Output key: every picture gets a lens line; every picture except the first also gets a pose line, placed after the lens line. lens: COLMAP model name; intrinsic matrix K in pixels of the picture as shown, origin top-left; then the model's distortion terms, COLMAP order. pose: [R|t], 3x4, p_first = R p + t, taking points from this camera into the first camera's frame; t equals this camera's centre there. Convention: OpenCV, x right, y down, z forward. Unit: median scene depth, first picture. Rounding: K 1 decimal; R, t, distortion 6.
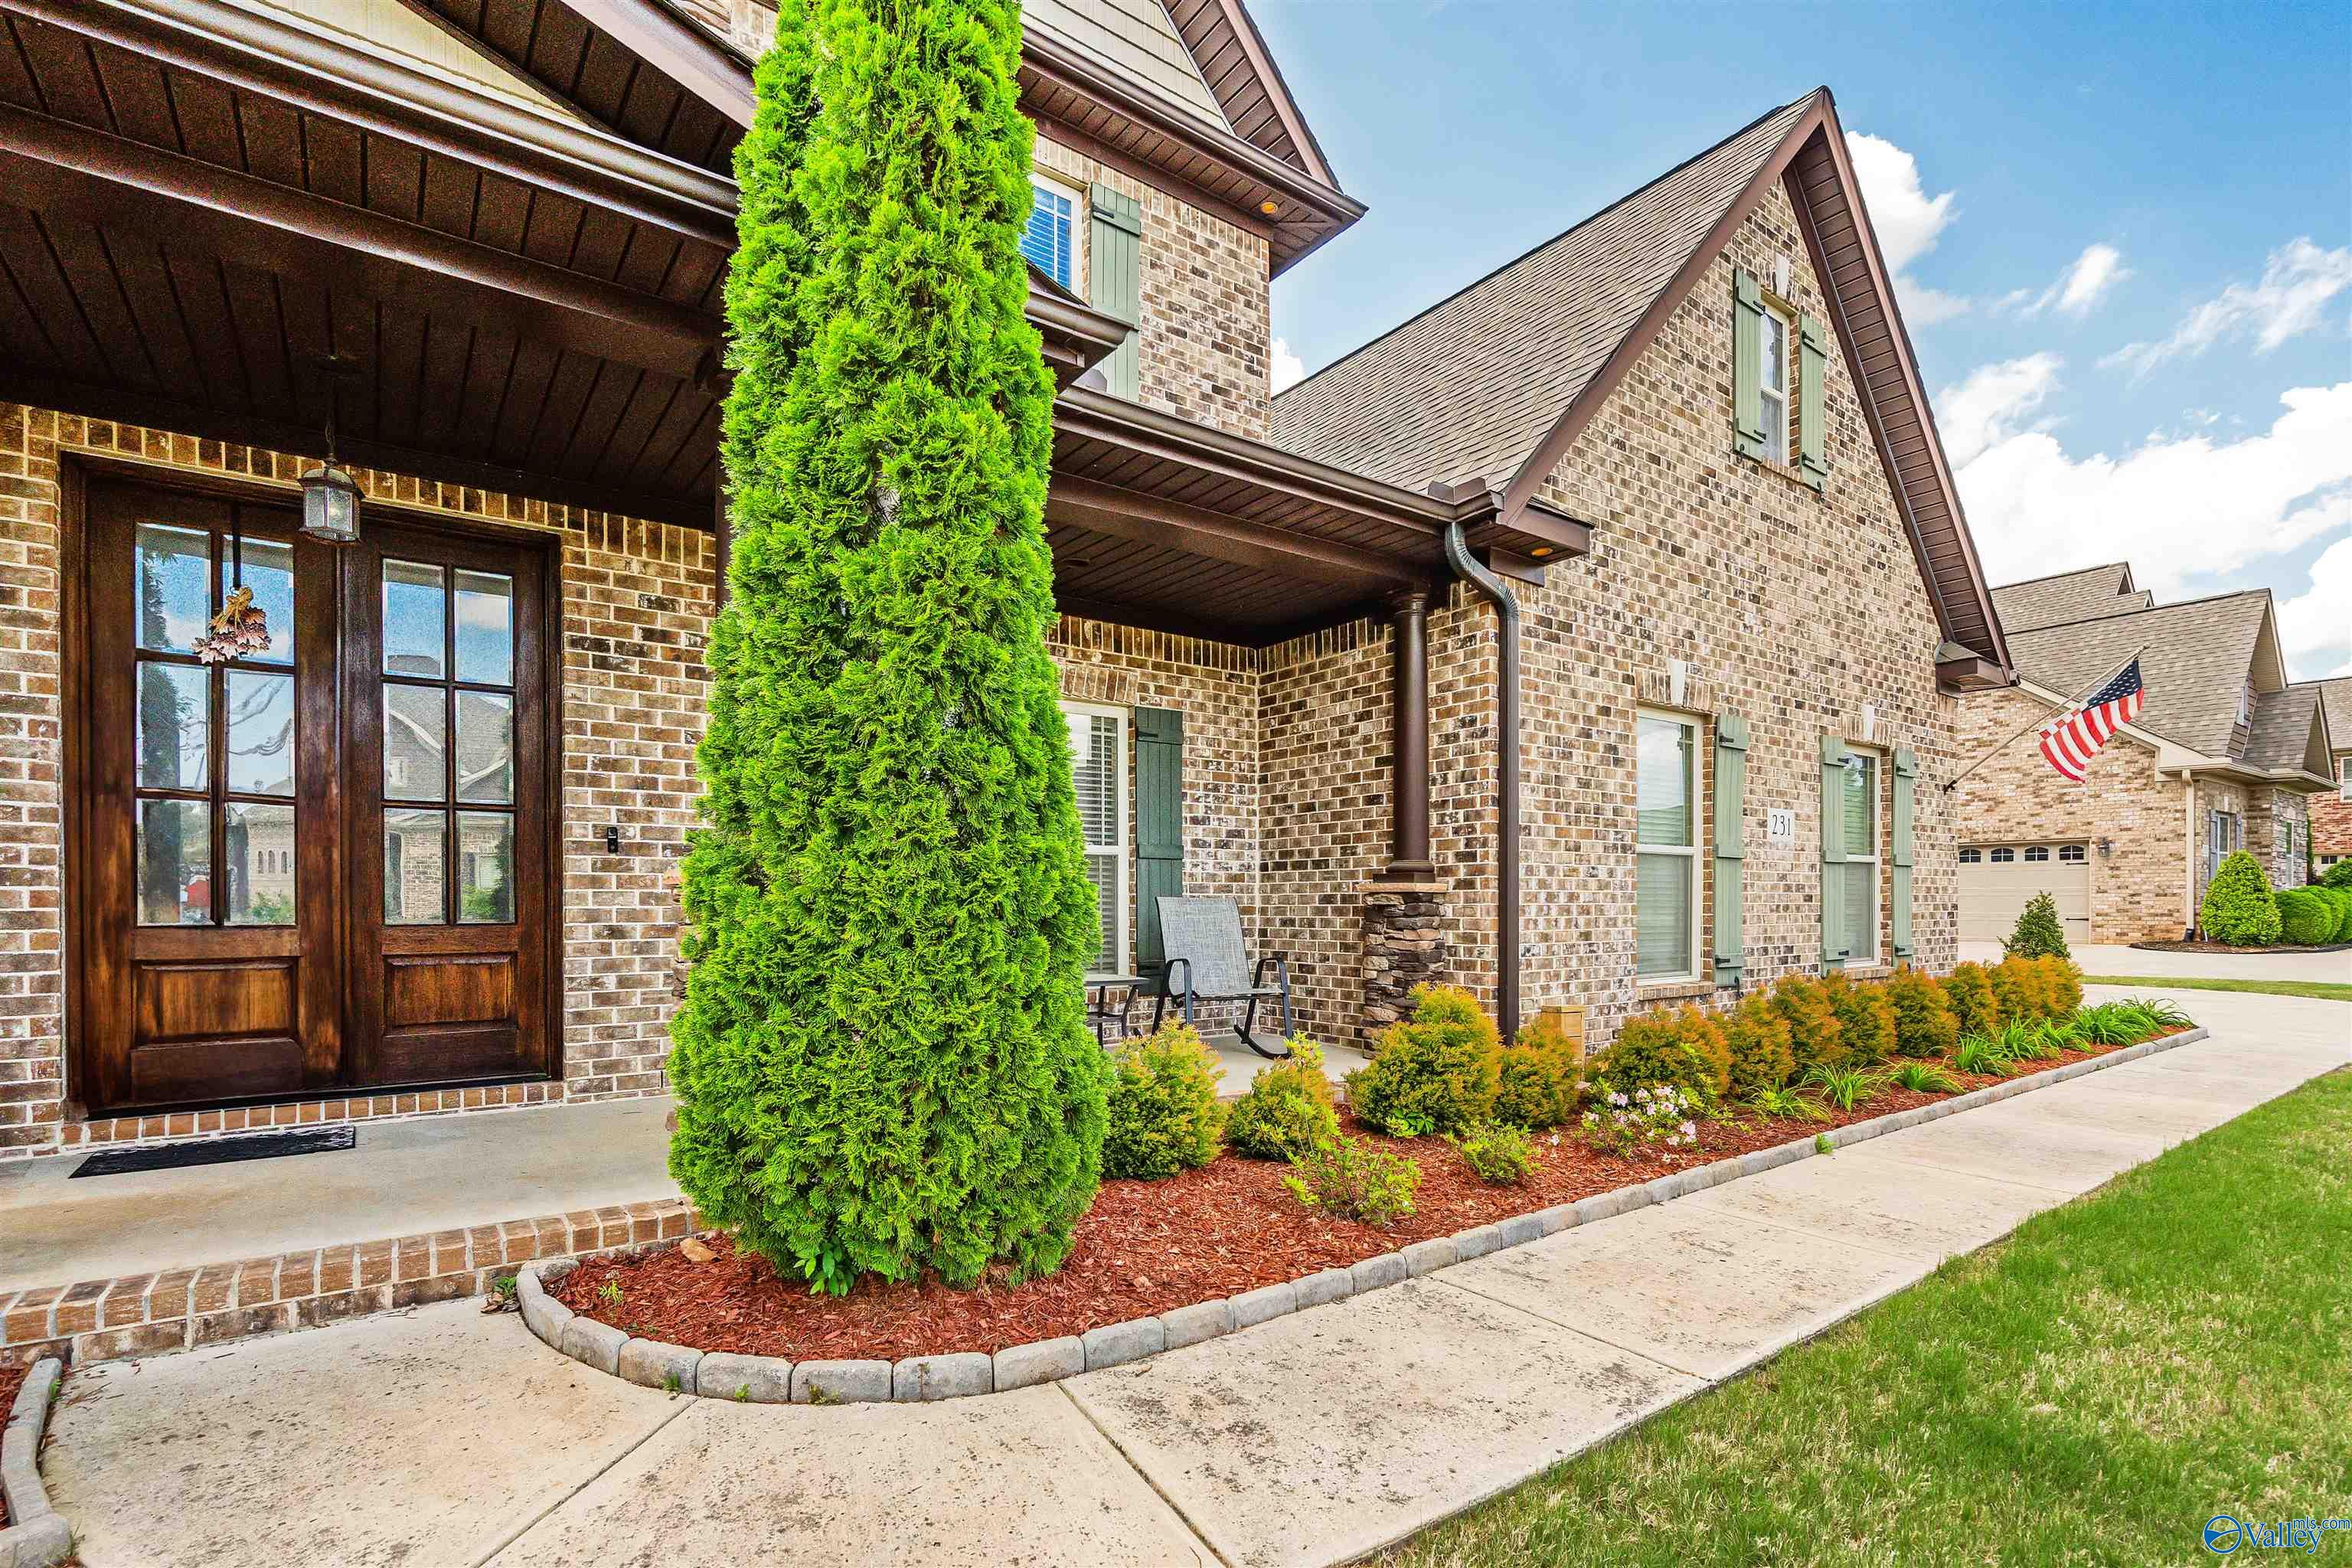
lens RADIAL K [[1084.4, 0, 1162.2], [0, 1084.4, 898.2], [0, 0, 1]] dist [-0.004480, 0.001292]
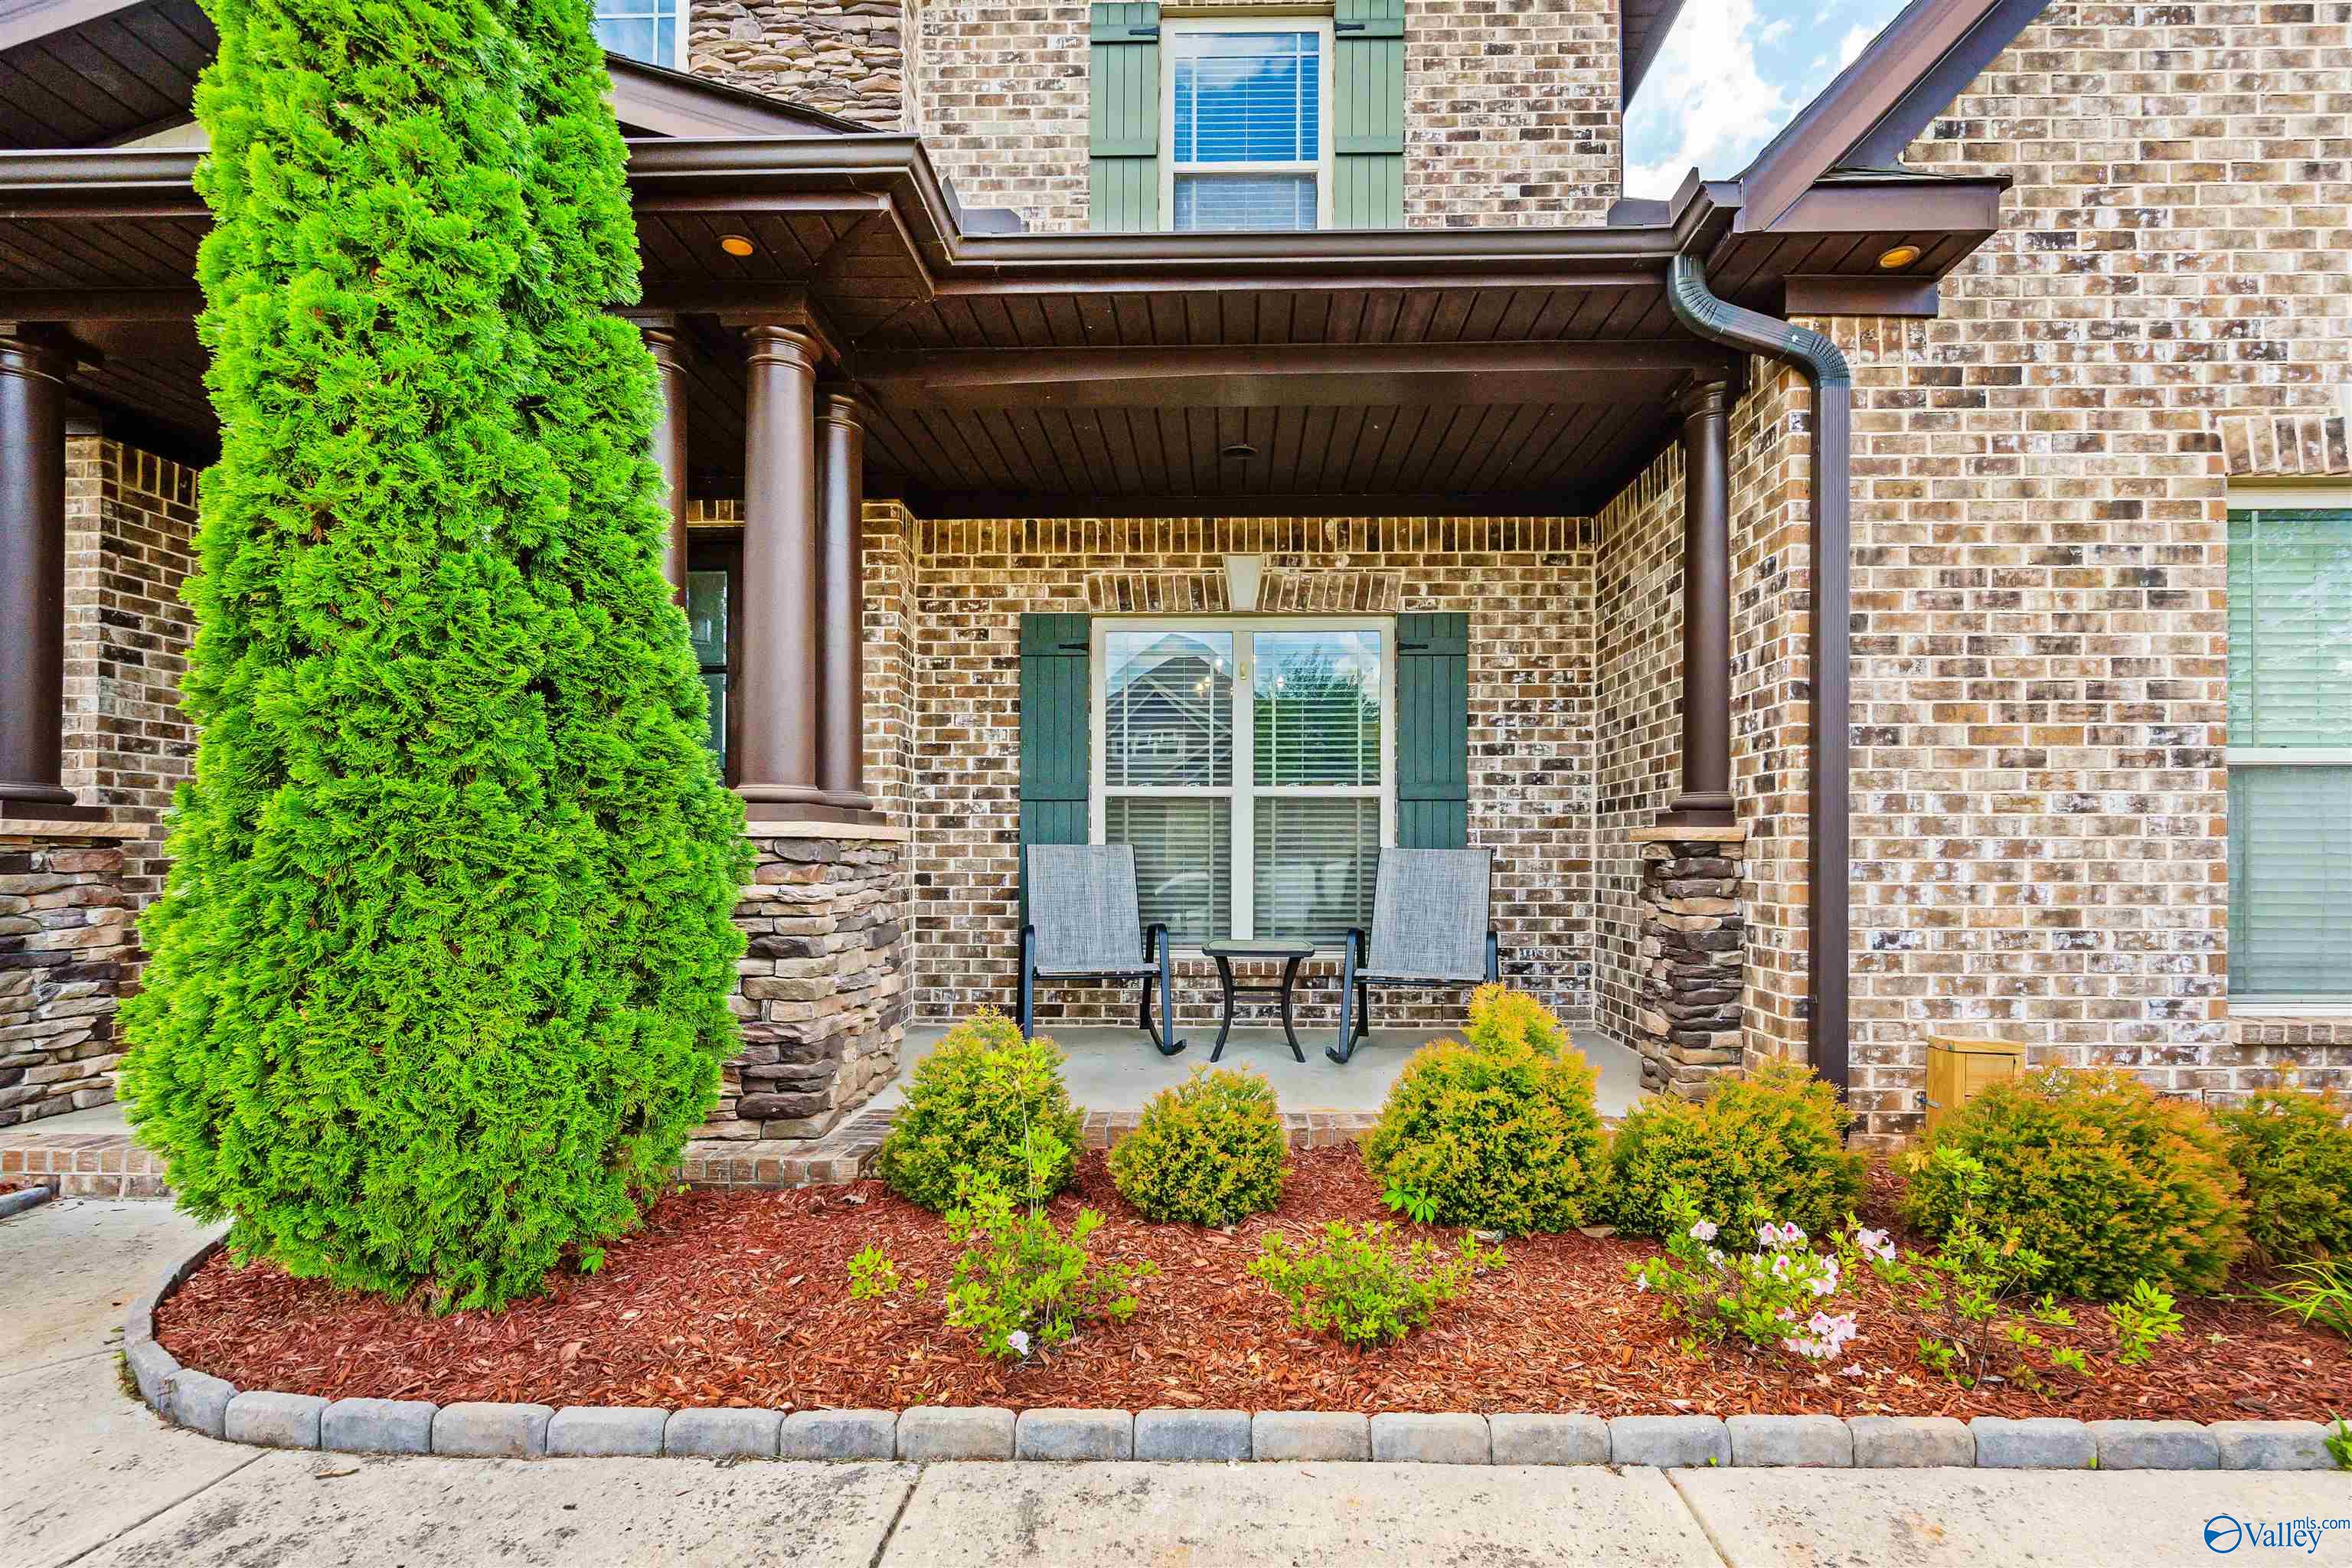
lens RADIAL K [[1058.9, 0, 1308.4], [0, 1058.9, 835.8], [0, 0, 1]] dist [-0.000371, 0.000430]
pose [[0.803835, -0.006509, -0.594817, 0.543849], [0.000366, 0.999945, -0.010448, -0.002732], [0.594852, 0.008180, 0.803793, 0.446666]]
